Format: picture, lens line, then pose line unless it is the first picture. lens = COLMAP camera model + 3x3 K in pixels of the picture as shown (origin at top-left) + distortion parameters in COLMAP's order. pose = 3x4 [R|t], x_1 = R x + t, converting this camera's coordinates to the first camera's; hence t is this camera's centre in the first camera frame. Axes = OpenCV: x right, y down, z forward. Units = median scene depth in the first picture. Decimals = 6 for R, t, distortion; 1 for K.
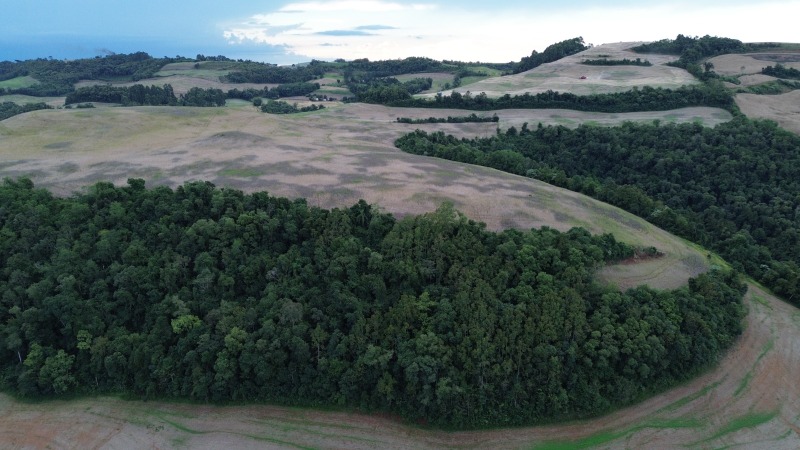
lens RADIAL K [[565.1, 0, 399.6], [0, 565.1, 223.9], [0, 0, 1]] dist [0.079855, -0.077127]
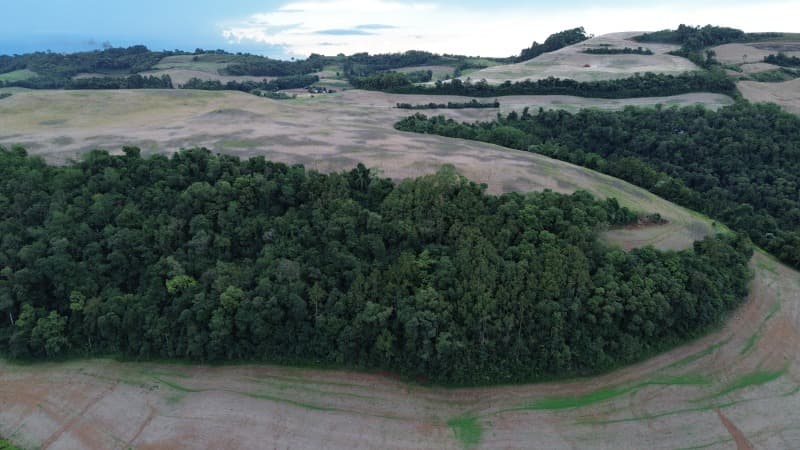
lens RADIAL K [[566.4, 0, 399.7], [0, 566.4, 223.7], [0, 0, 1]] dist [0.078250, -0.077061]
pose [[0.999999, 0.001092, 0.000584, 0.000402], [-0.001092, 0.999999, -0.000576, 0.066320], [-0.000585, 0.000576, 1.000000, 0.017587]]
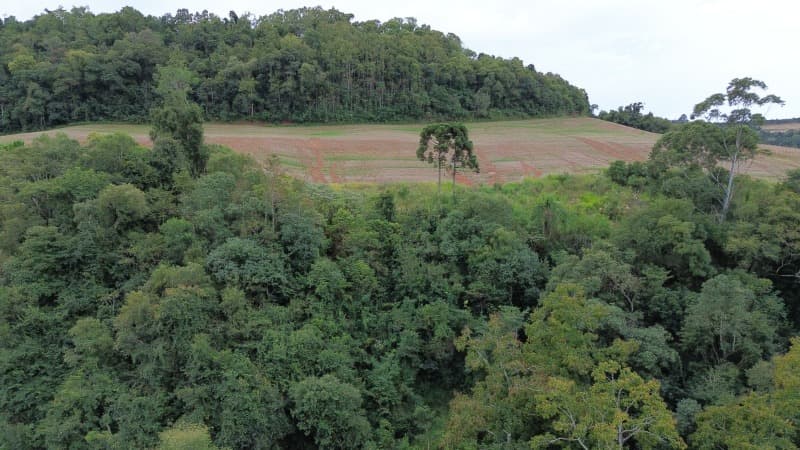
lens RADIAL K [[565.1, 0, 399.6], [0, 565.1, 223.9], [0, 0, 1]] dist [0.079855, -0.077127]
pose [[0.983281, 0.003857, 0.182053, 0.044581], [0.041832, 0.968252, -0.246451, 0.626568], [-0.177224, 0.249947, 0.951903, 0.072559]]
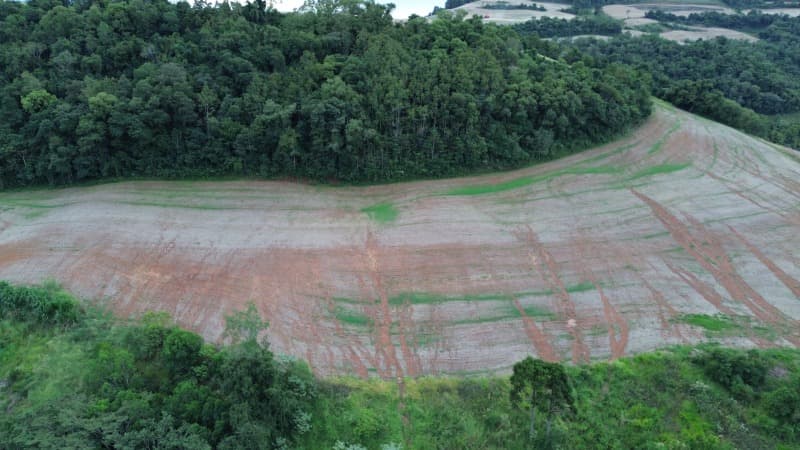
lens RADIAL K [[562.1, 0, 399.5], [0, 562.1, 224.4], [0, 0, 1]] dist [0.084364, -0.077626]
pose [[0.986909, -0.037359, 0.156893, 0.002507], [0.036866, 0.999302, 0.006055, 0.341764], [-0.157009, -0.000191, 0.987597, 0.089948]]
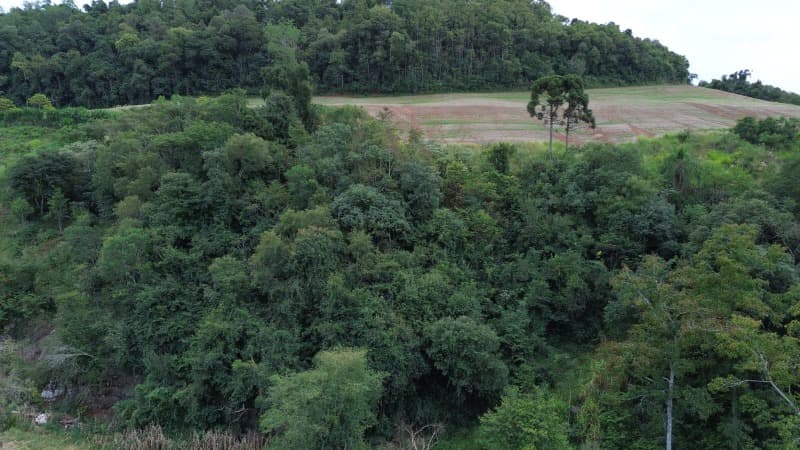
lens RADIAL K [[565.1, 0, 399.6], [0, 565.1, 223.9], [0, 0, 1]] dist [0.079855, -0.077127]
pose [[0.997847, 0.009196, 0.064943, 0.016883], [0.005677, 0.974299, -0.225186, 0.643276], [-0.065345, 0.225070, 0.972149, 0.090075]]
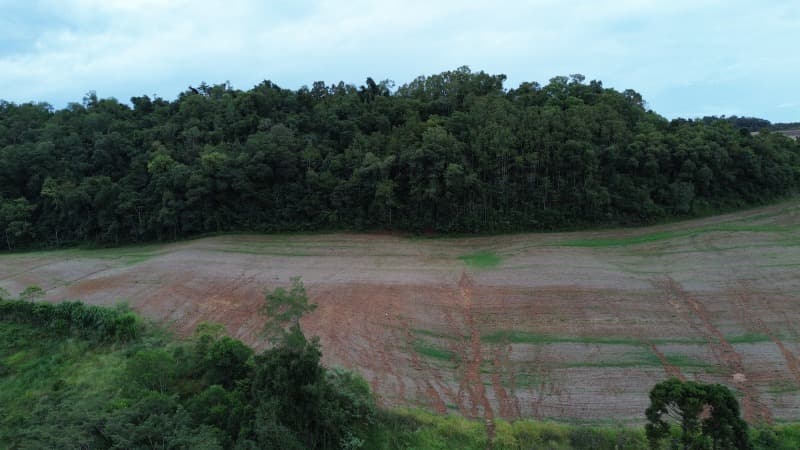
lens RADIAL K [[565.1, 0, 399.6], [0, 565.1, 223.9], [0, 0, 1]] dist [0.079855, -0.077127]
pose [[0.998467, 0.001137, -0.055336, 0.035072], [-0.014774, 0.968986, -0.246672, 0.440539], [0.053339, 0.247112, 0.967518, 0.176915]]
